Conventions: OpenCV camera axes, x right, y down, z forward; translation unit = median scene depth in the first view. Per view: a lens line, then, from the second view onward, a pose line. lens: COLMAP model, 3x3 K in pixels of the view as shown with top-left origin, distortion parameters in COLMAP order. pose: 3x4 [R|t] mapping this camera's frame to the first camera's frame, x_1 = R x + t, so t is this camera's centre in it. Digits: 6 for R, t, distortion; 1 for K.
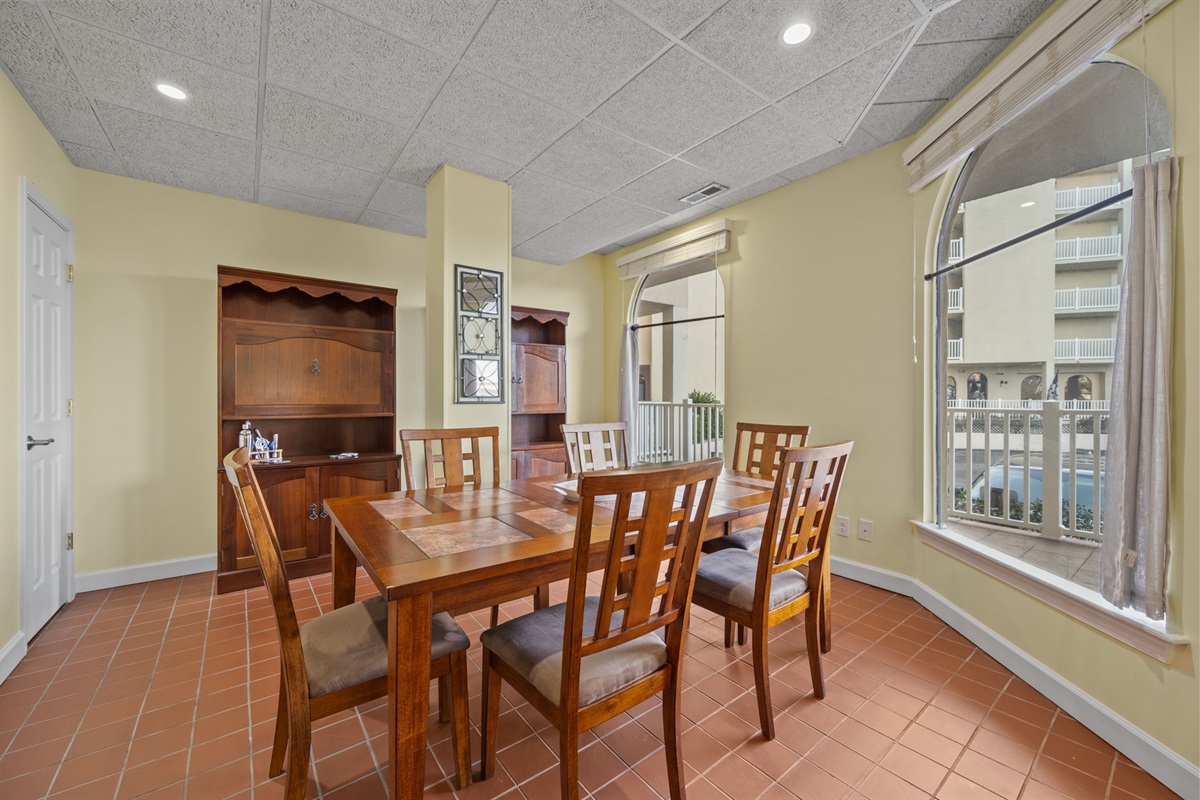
lens RADIAL K [[470.8, 0, 592.2], [0, 470.8, 398.2], [0, 0, 1]] dist [-0.001440, -0.000193]
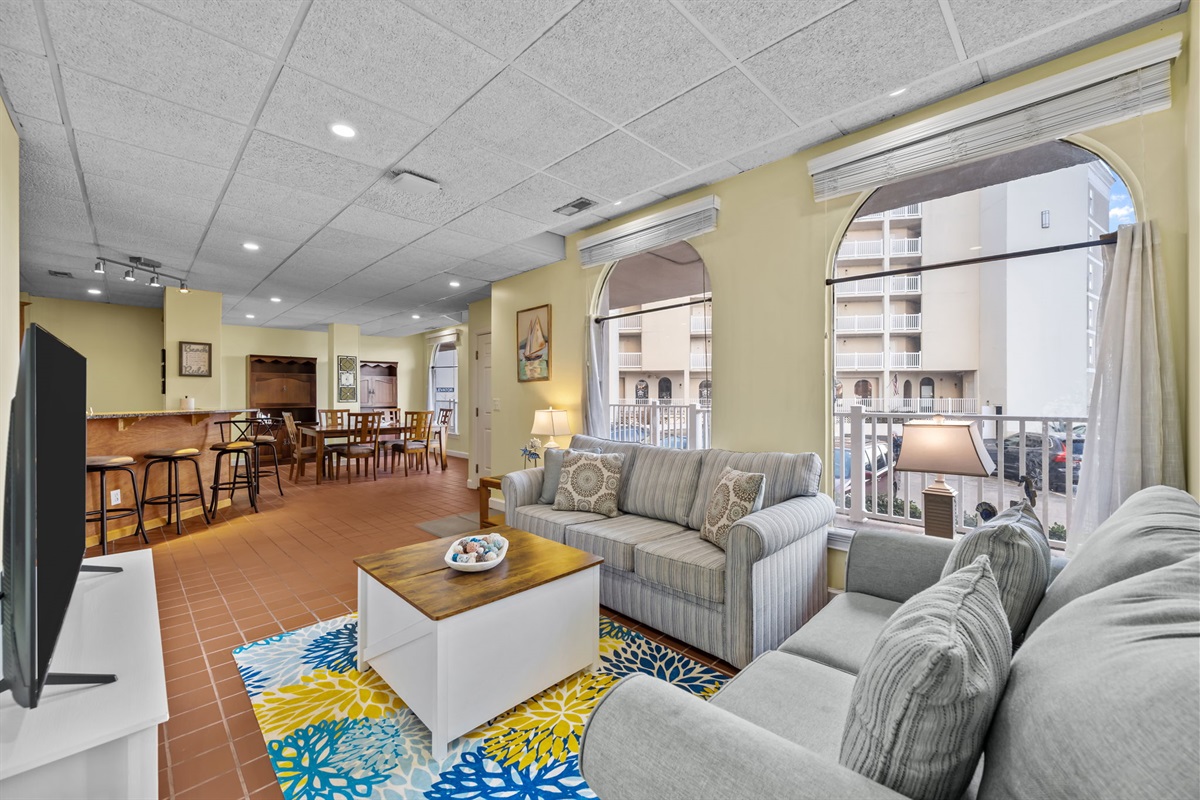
lens RADIAL K [[470.8, 0, 593.2], [0, 470.8, 396.5], [0, 0, 1]] dist [-0.001440, -0.000193]
pose [[0.988967, -0.003568, 0.148095, 0.766860], [0.003972, 0.999989, -0.002429, -0.011667], [-0.148085, 0.002990, 0.988970, -1.938362]]
